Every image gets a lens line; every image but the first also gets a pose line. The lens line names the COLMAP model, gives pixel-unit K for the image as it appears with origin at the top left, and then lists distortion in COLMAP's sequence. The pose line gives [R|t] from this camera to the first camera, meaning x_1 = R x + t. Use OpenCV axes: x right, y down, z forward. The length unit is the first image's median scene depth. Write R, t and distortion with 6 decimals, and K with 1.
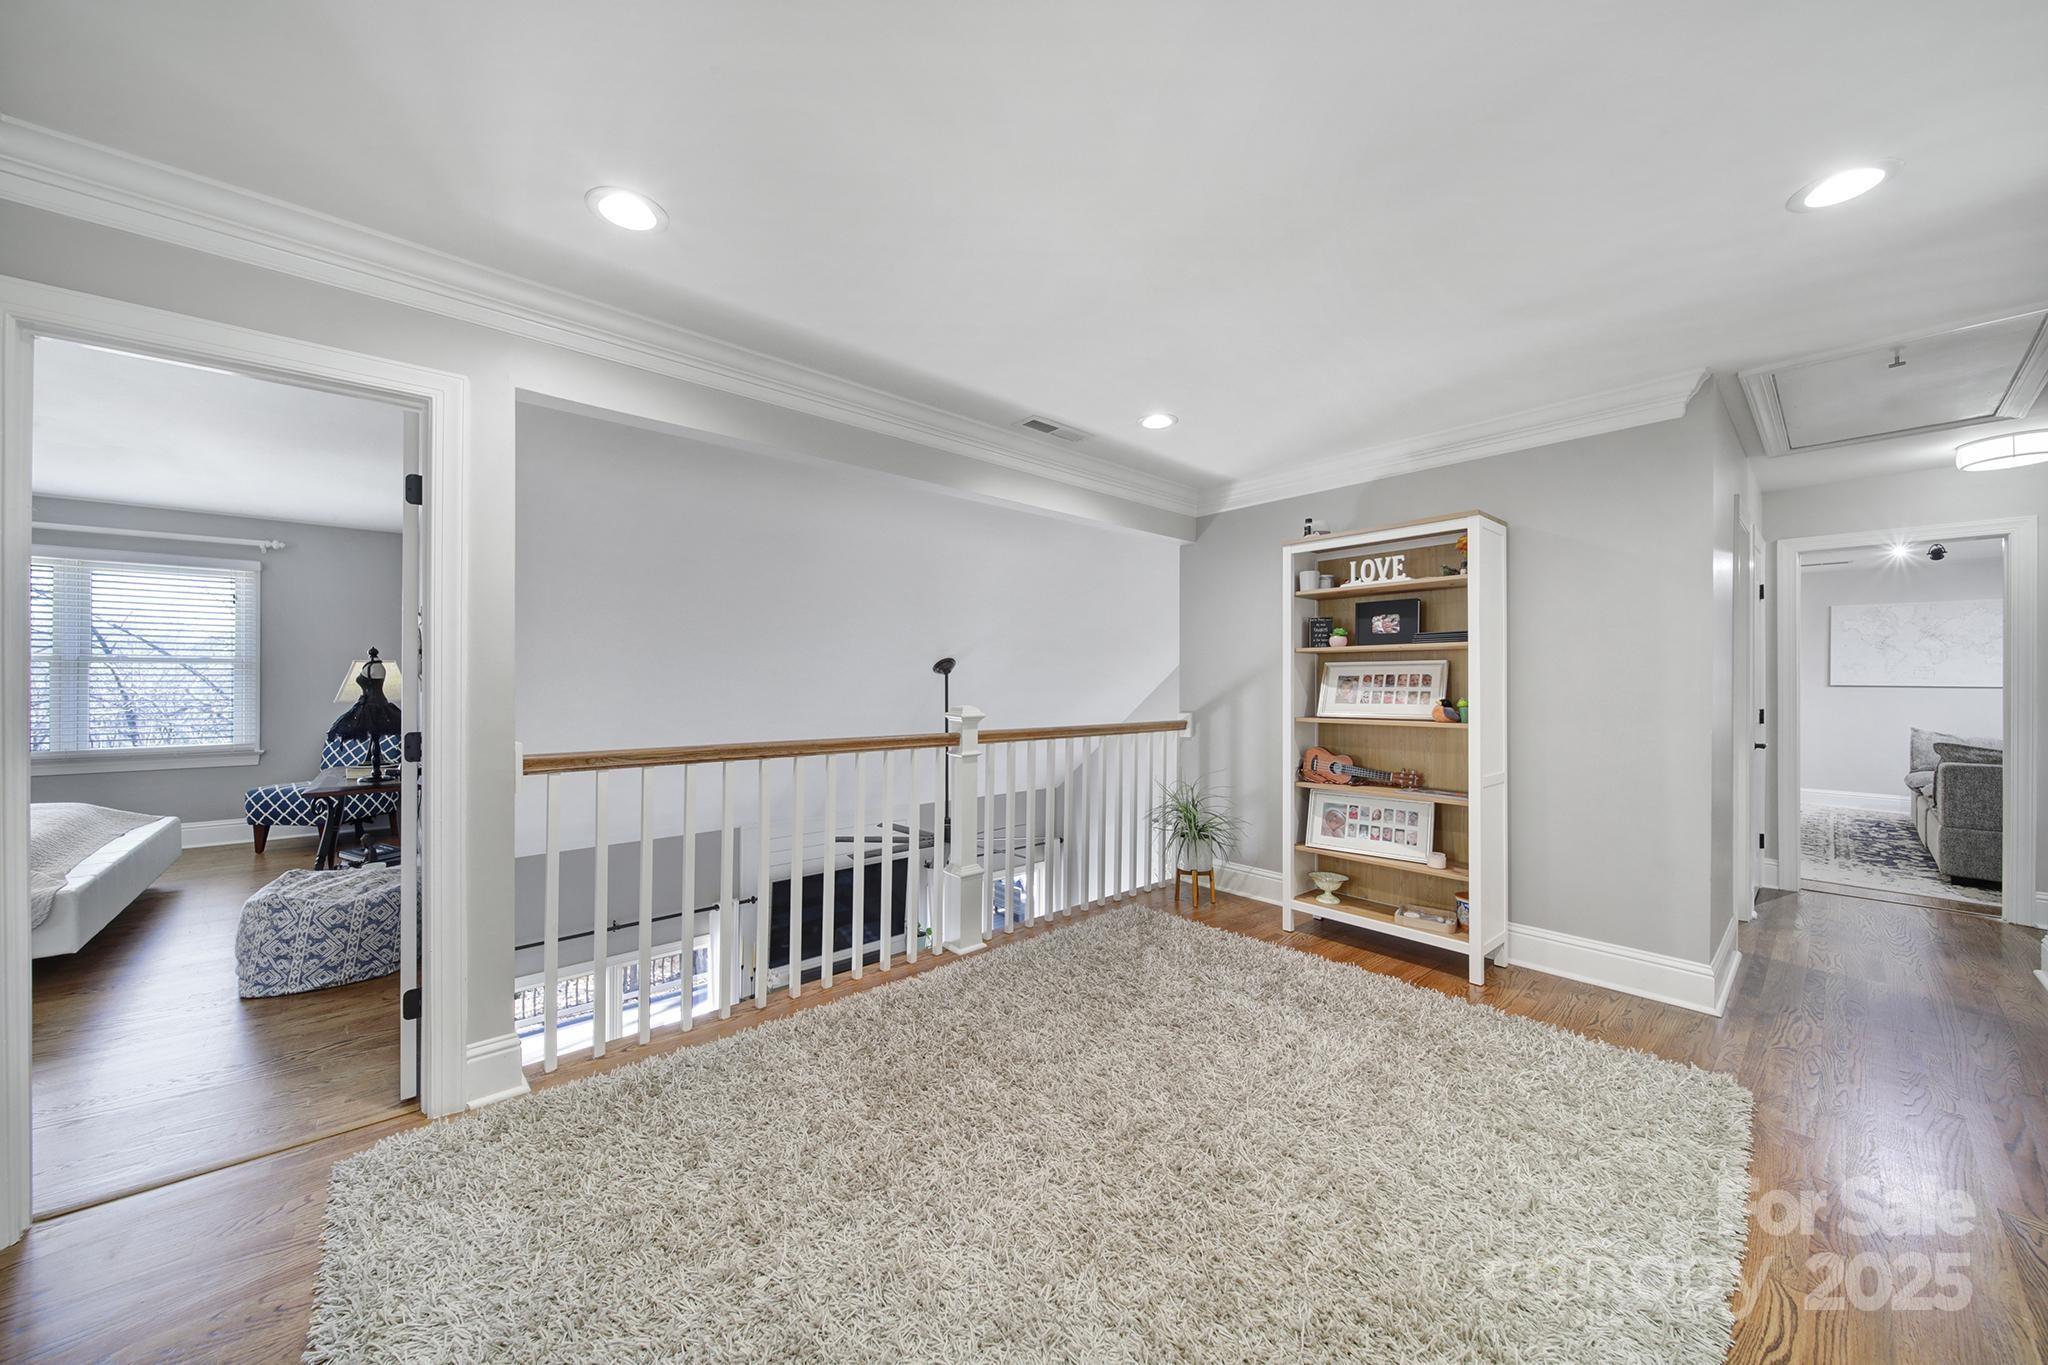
lens RADIAL K [[717.2, 0, 1020.3], [0, 717.2, 677.0], [0, 0, 1]] dist [-0.001115, 0.000132]
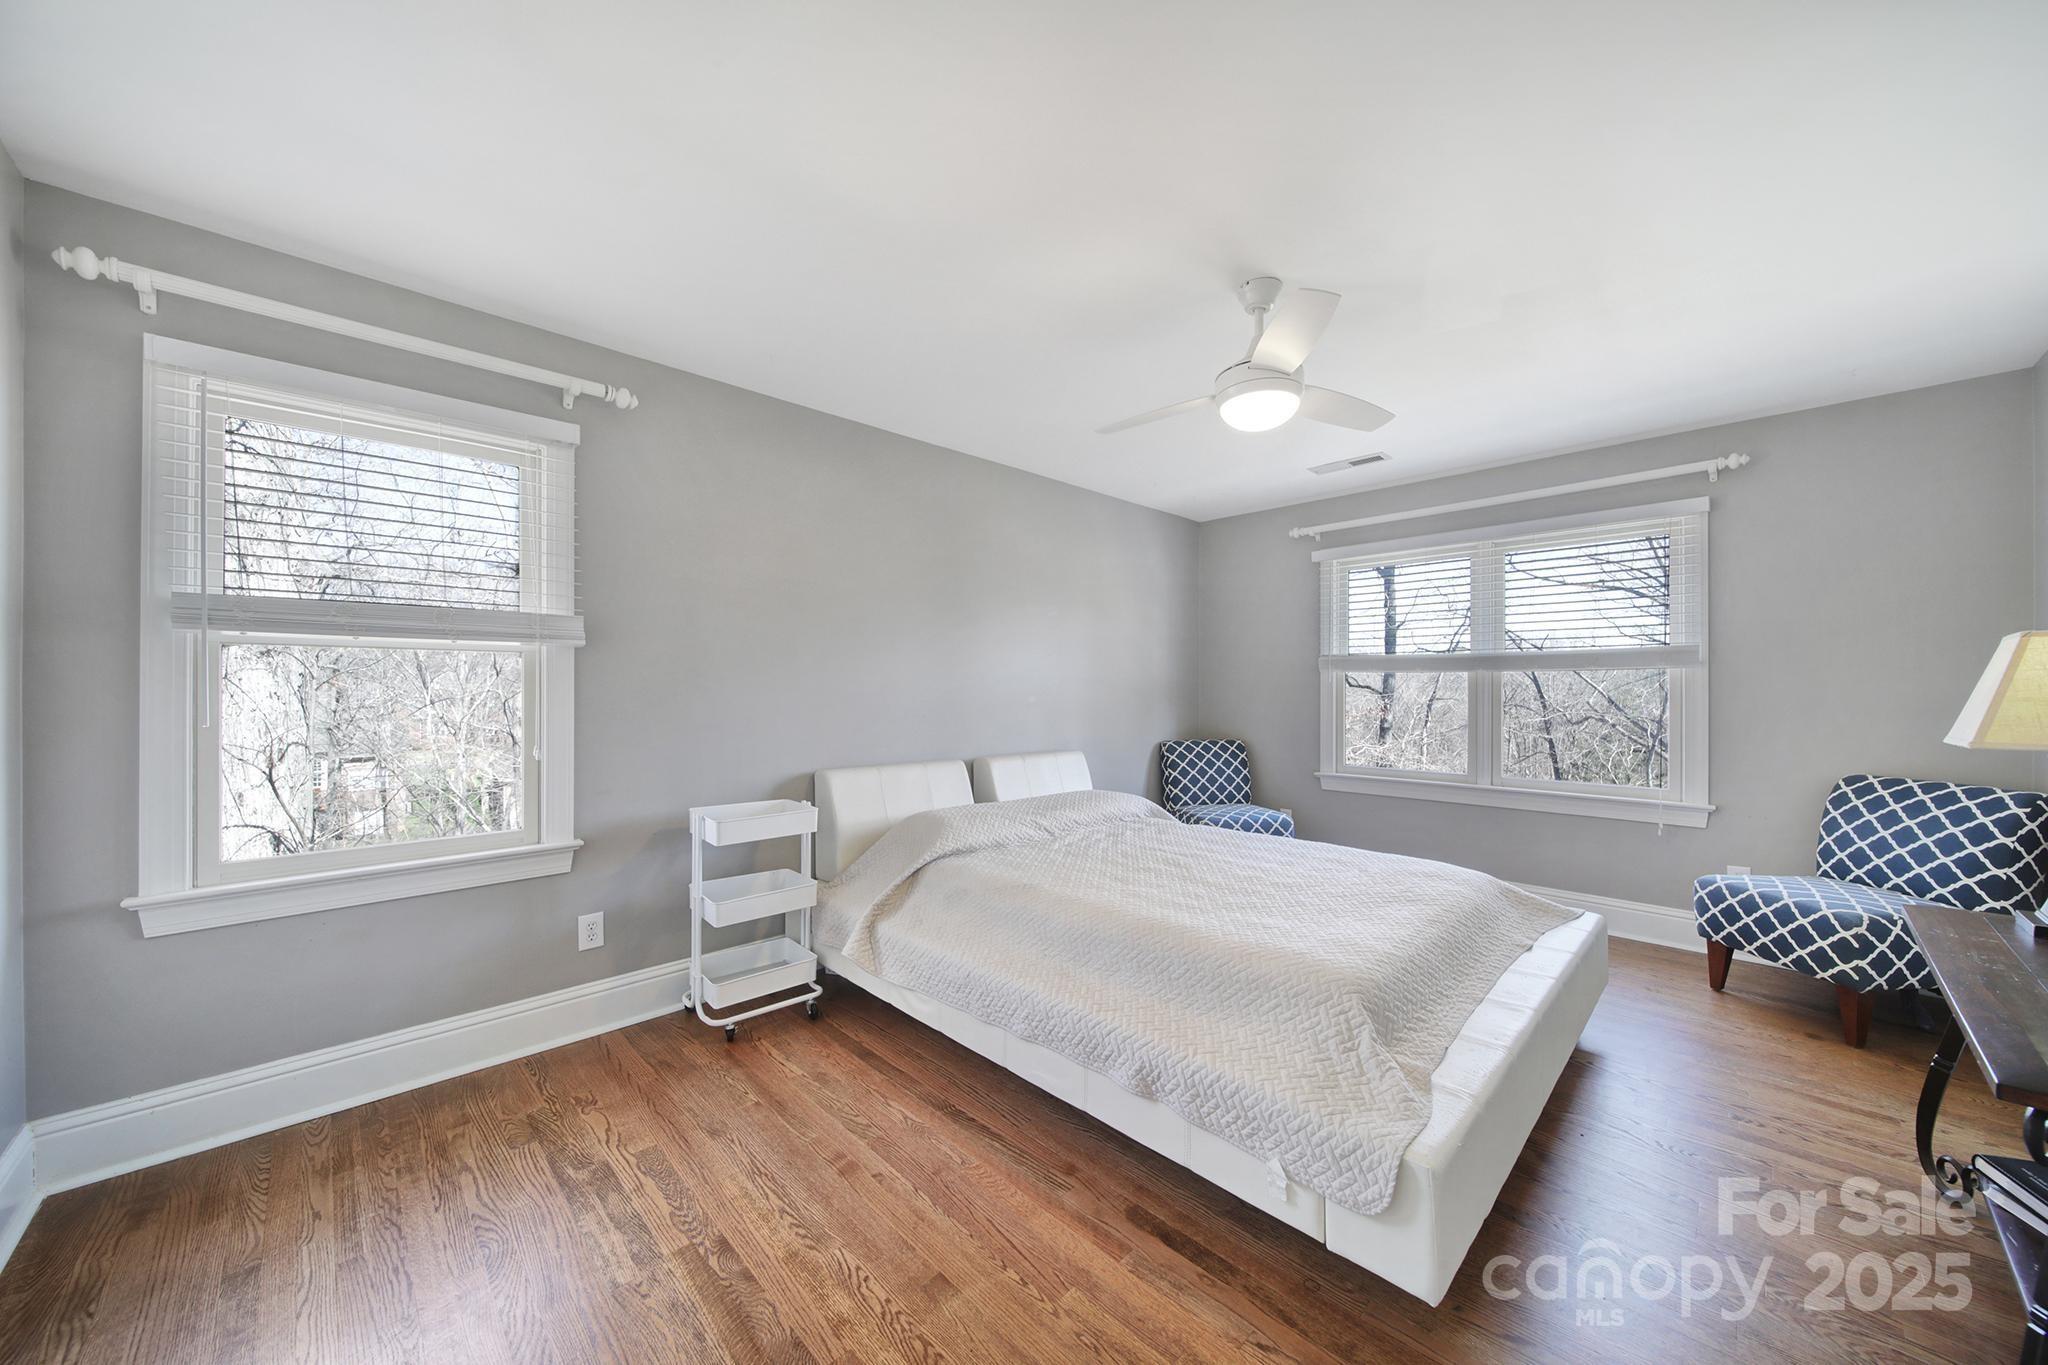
lens RADIAL K [[717.2, 0, 1022.0], [0, 717.2, 681.7], [0, 0, 1]] dist [-0.001115, 0.000132]
pose [[0.043121, -0.009267, -0.999027, -0.513220], [-0.005605, 0.999939, -0.009517, 0.006771], [0.999054, 0.006010, 0.043066, 0.419367]]
